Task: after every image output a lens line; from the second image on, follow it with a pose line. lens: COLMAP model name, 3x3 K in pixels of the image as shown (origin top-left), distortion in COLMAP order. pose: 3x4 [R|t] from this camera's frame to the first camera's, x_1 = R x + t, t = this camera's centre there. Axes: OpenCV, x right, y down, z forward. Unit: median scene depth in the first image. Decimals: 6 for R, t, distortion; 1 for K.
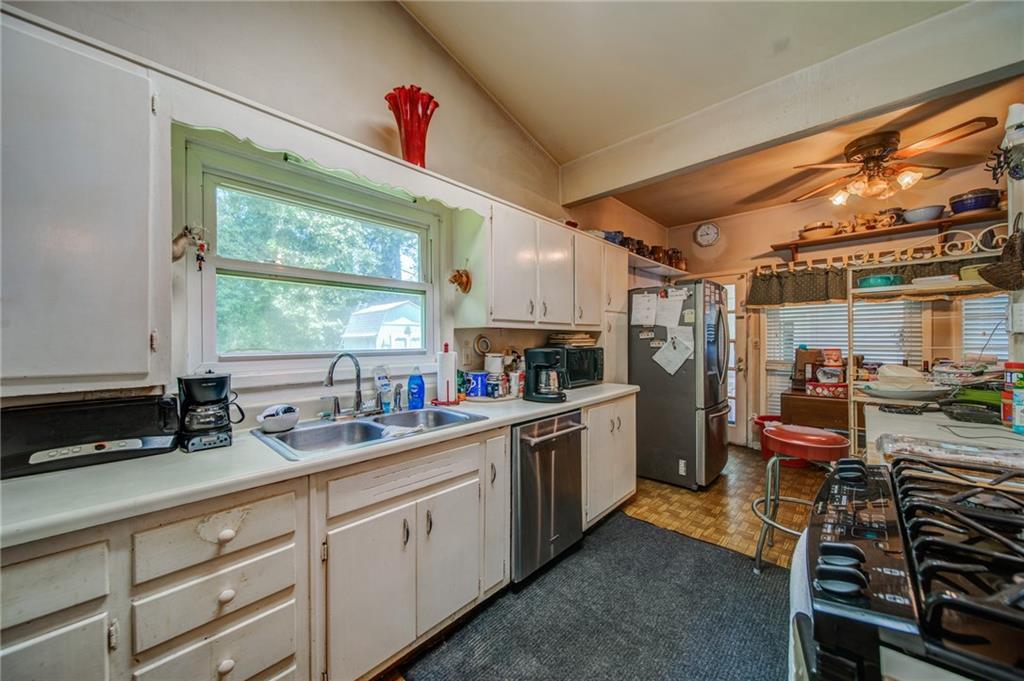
lens RADIAL K [[362.8, 0, 514.9], [0, 362.8, 342.5], [0, 0, 1]] dist [-0.000892, -0.000352]
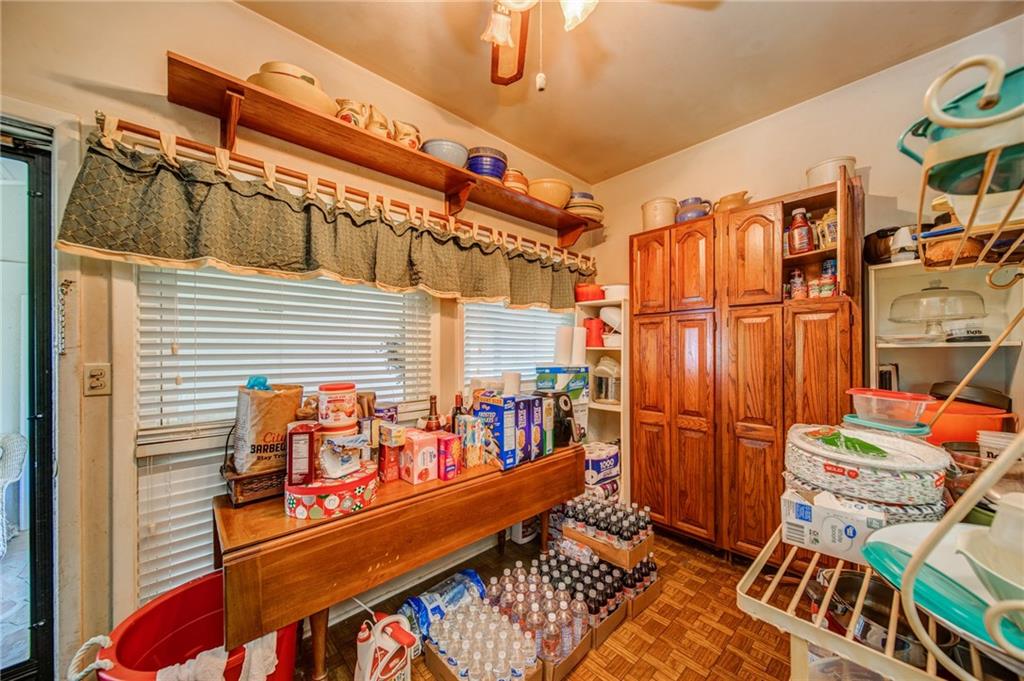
lens RADIAL K [[376.5, 0, 514.4], [0, 376.5, 349.3], [0, 0, 1]] dist [-0.000939, -0.000149]
pose [[0.057520, 0.003469, 0.998338, 0.393289], [0.004269, 0.999984, -0.003721, -0.018631], [-0.998335, 0.004476, 0.057504, 0.666812]]
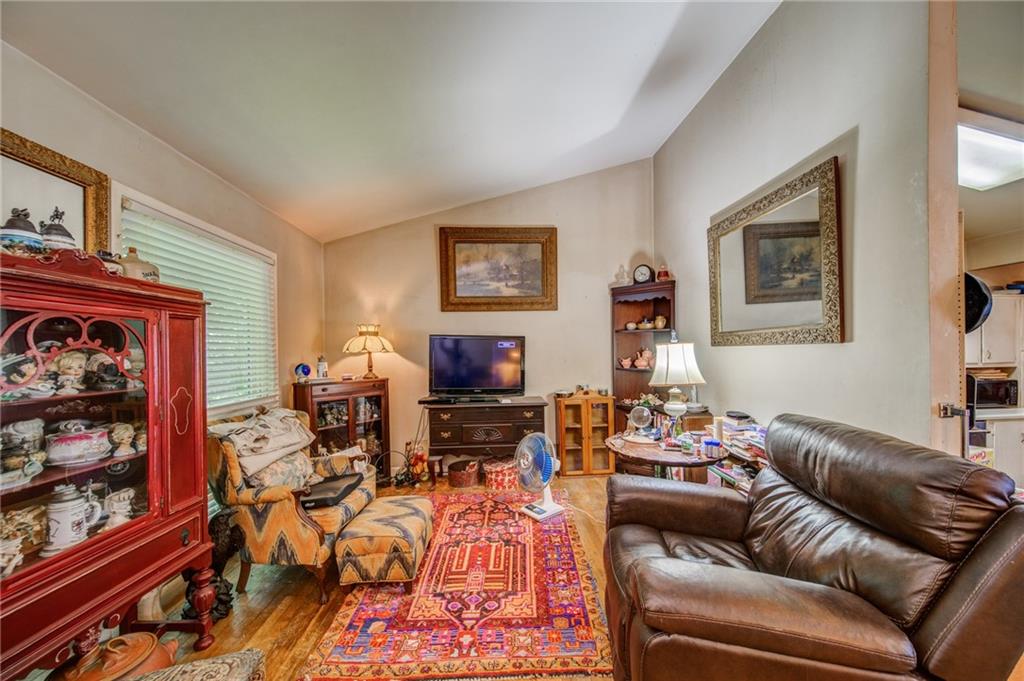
lens RADIAL K [[367.6, 0, 517.3], [0, 367.6, 355.8], [0, 0, 1]] dist [-0.000178, -0.000031]
pose [[0.725375, -0.002771, -0.688348, -0.156908], [0.011422, 0.999903, 0.008011, -0.109160], [0.688259, -0.013674, 0.725336, -1.239038]]
